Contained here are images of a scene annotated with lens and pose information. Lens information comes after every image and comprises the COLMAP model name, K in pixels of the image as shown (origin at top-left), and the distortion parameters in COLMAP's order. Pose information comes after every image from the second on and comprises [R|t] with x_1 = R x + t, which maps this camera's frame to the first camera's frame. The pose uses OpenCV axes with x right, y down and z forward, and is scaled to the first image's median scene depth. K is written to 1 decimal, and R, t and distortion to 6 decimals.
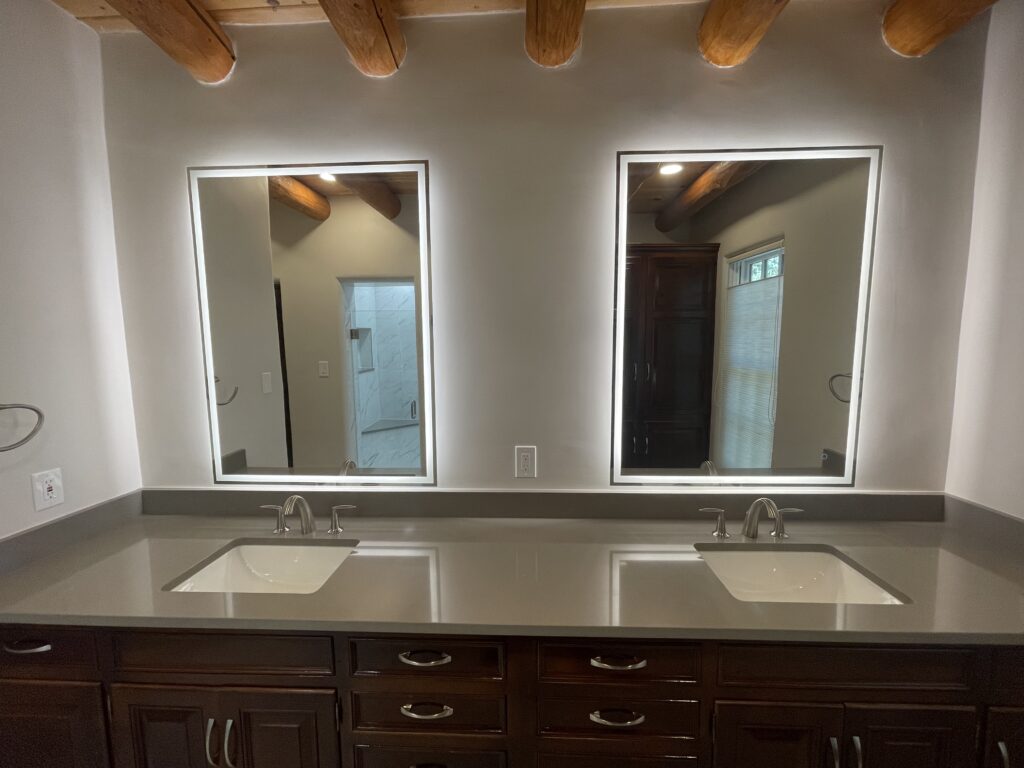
lens RADIAL K [[429.2, 0, 508.5], [0, 429.2, 380.4], [0, 0, 1]] dist [0.001289, -0.000592]
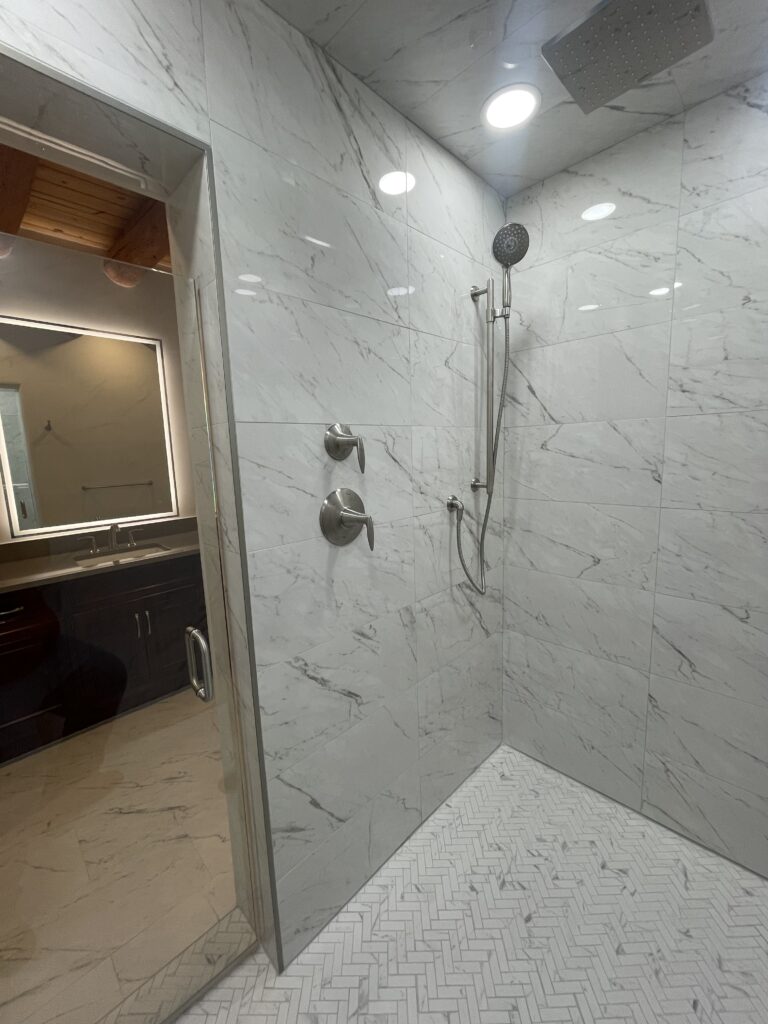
lens RADIAL K [[413.0, 0, 384.0], [0, 413.0, 512.0], [0, 0, 1]] dist [-0.000119, -0.000410]
pose [[0.667471, -0.130590, 0.733096, 0.075669], [0.078466, 0.991356, 0.105153, 0.131169], [-0.740490, -0.012663, 0.671948, -1.207454]]
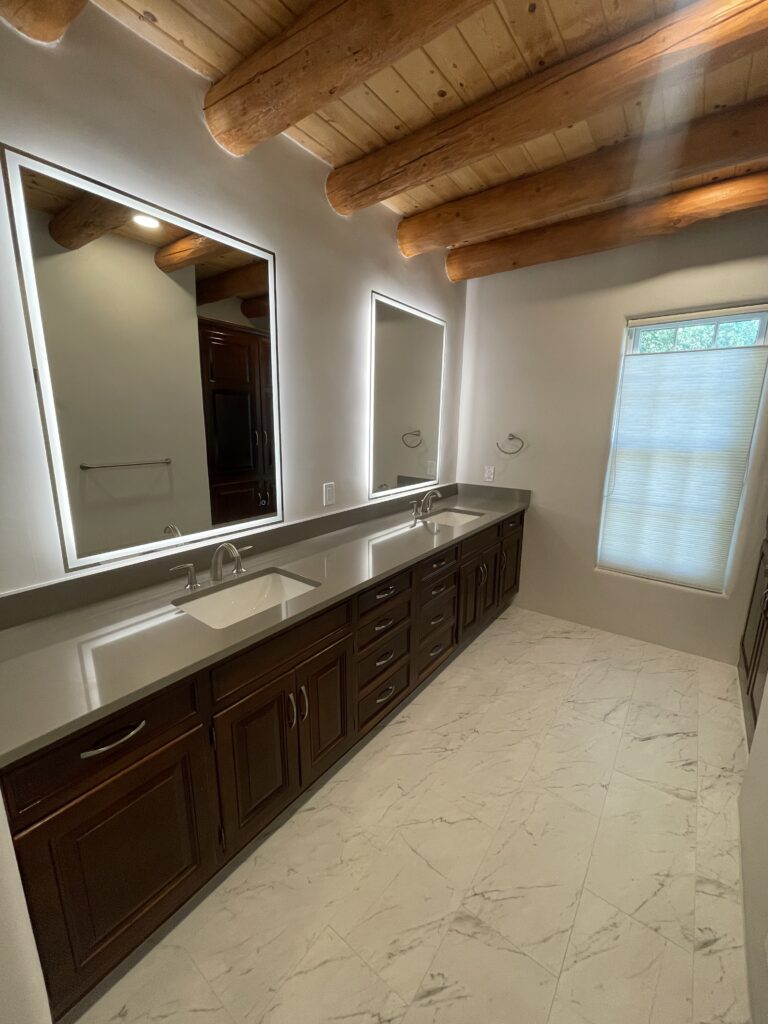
lens RADIAL K [[413.0, 0, 384.0], [0, 413.0, 512.0], [0, 0, 1]] dist [-0.000119, -0.000410]
pose [[0.564312, -0.167245, 0.808444, -0.071135], [0.039041, 0.983576, 0.176223, 0.000378], [-0.824638, -0.067882, 0.561573, 0.002876]]
